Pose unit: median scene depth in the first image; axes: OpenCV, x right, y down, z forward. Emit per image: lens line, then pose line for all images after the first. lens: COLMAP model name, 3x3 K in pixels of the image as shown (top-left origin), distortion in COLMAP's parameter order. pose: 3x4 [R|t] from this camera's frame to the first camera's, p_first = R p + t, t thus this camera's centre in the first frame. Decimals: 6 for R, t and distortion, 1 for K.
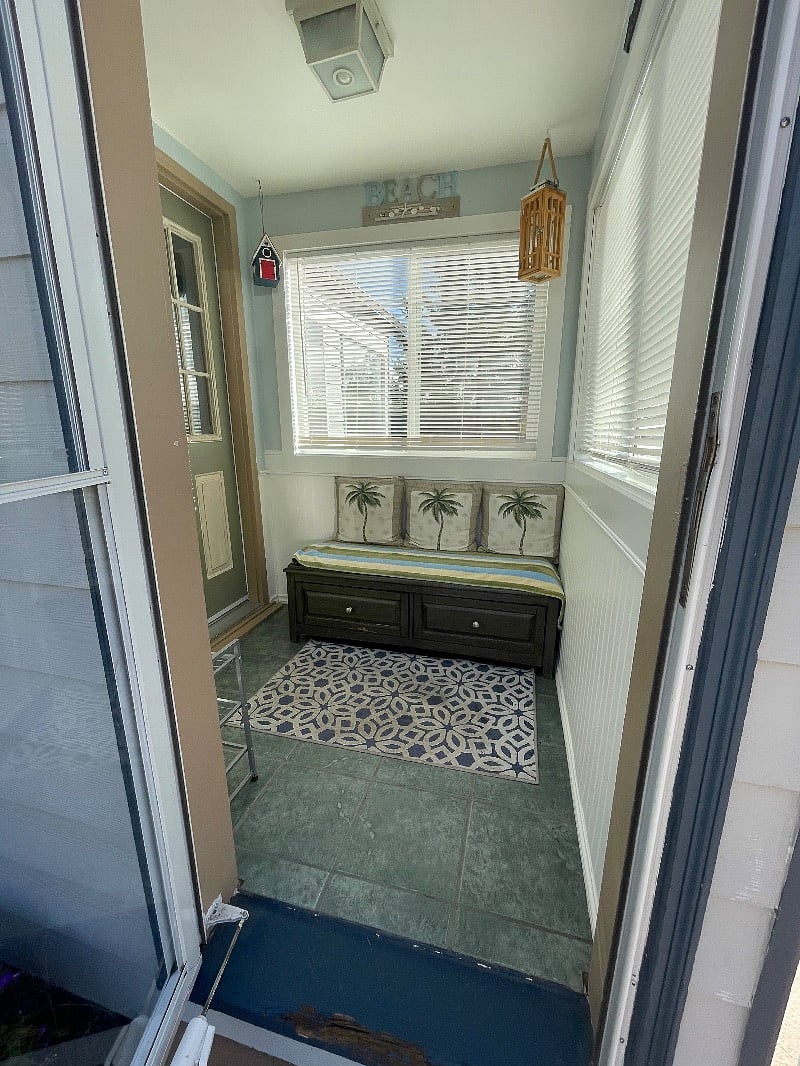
lens RADIAL K [[432.1, 0, 403.1], [0, 432.1, 536.3], [0, 0, 1]] dist [-0.002188, -0.000223]
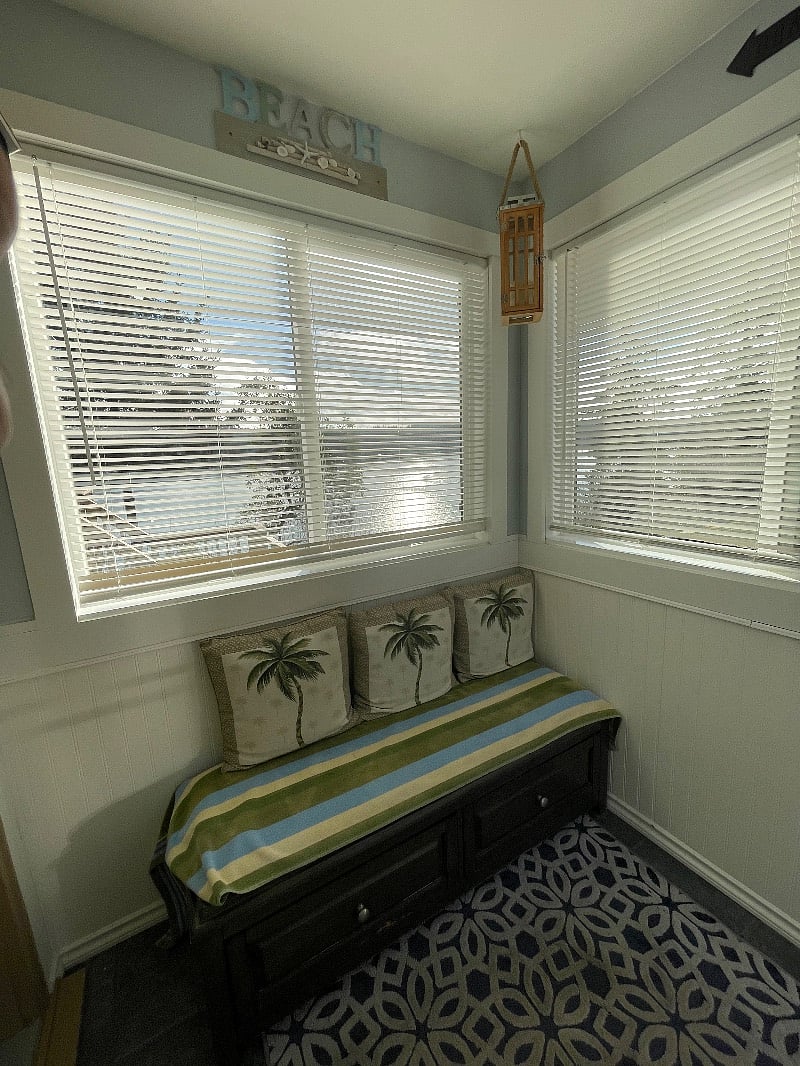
lens RADIAL K [[432.1, 0, 403.5], [0, 432.1, 531.7], [0, 0, 1]] dist [-0.002188, -0.000223]
pose [[0.698283, -0.164685, 0.696620, -0.365794], [0.211582, 0.977177, 0.018924, -0.255732], [-0.683837, 0.134178, 0.717191, 0.563773]]
